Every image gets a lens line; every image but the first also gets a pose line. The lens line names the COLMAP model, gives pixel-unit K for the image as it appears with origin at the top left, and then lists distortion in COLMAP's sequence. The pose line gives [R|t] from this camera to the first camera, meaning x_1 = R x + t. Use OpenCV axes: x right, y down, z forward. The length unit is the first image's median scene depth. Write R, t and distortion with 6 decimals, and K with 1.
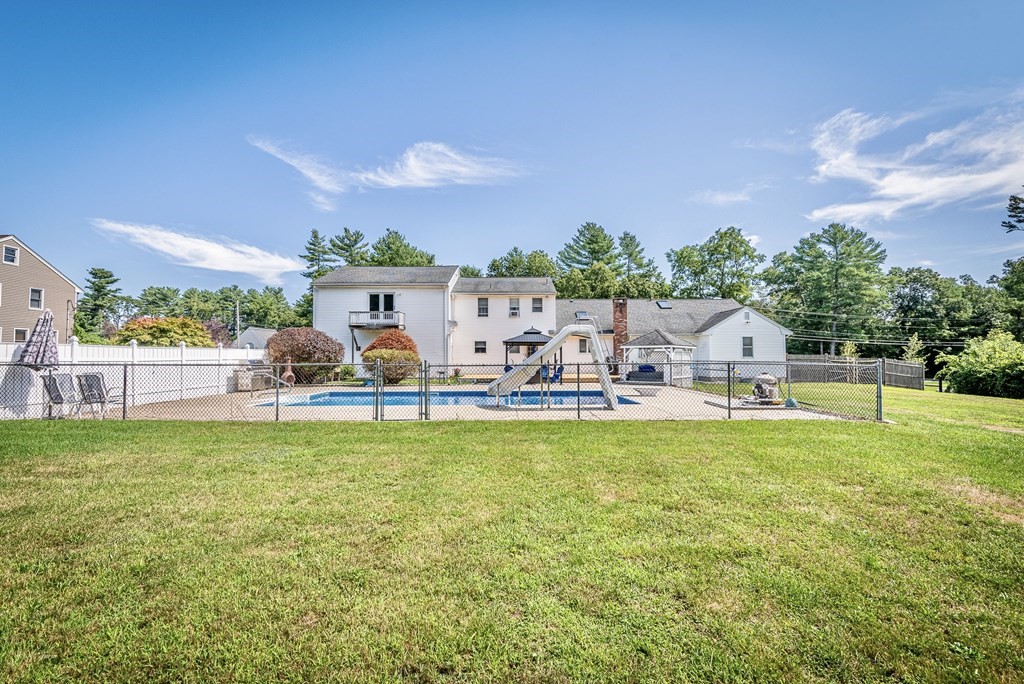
lens RADIAL K [[439.6, 0, 512.0], [0, 439.6, 342.0], [0, 0, 1]] dist [0.002460, -0.000568]
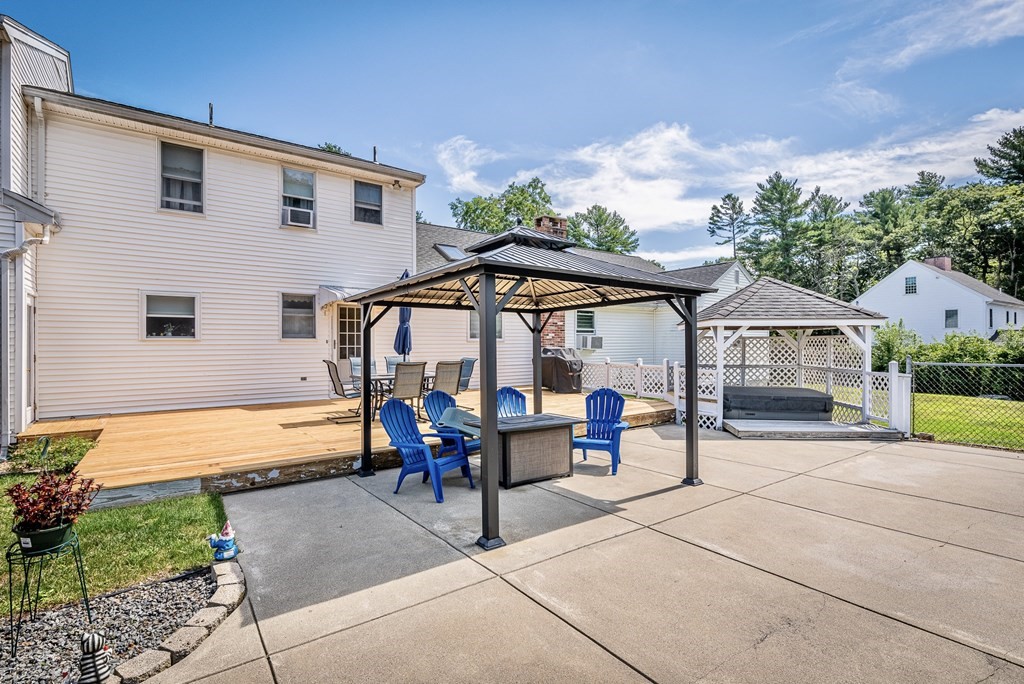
lens RADIAL K [[480.4, 0, 512.0], [0, 480.4, 342.0], [0, 0, 1]] dist [0.000364, -0.000033]
pose [[0.814430, 0.003255, 0.580253, -0.027702], [-0.022609, 0.999403, 0.026128, 0.005815], [-0.579822, -0.034398, 0.814017, 0.234932]]
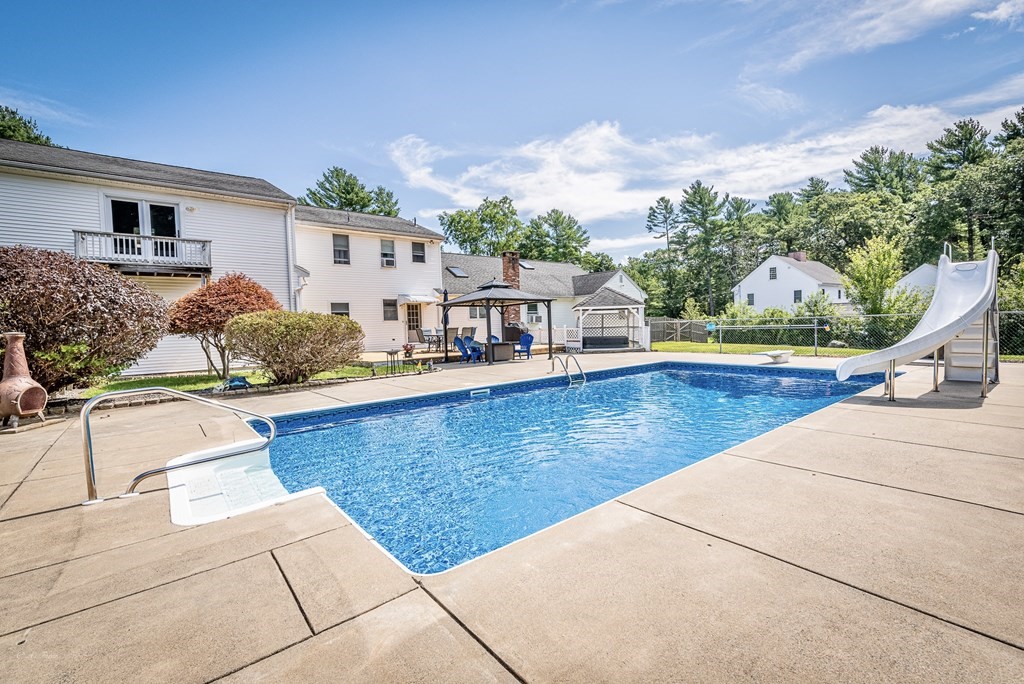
lens RADIAL K [[439.6, 0, 512.0], [0, 439.6, 342.0], [0, 0, 1]] dist [0.002460, -0.000568]
pose [[0.782299, -0.046580, 0.621159, -0.105118], [0.005955, 0.997714, 0.067317, 0.005296], [-0.622874, -0.048963, 0.780788, 0.130164]]
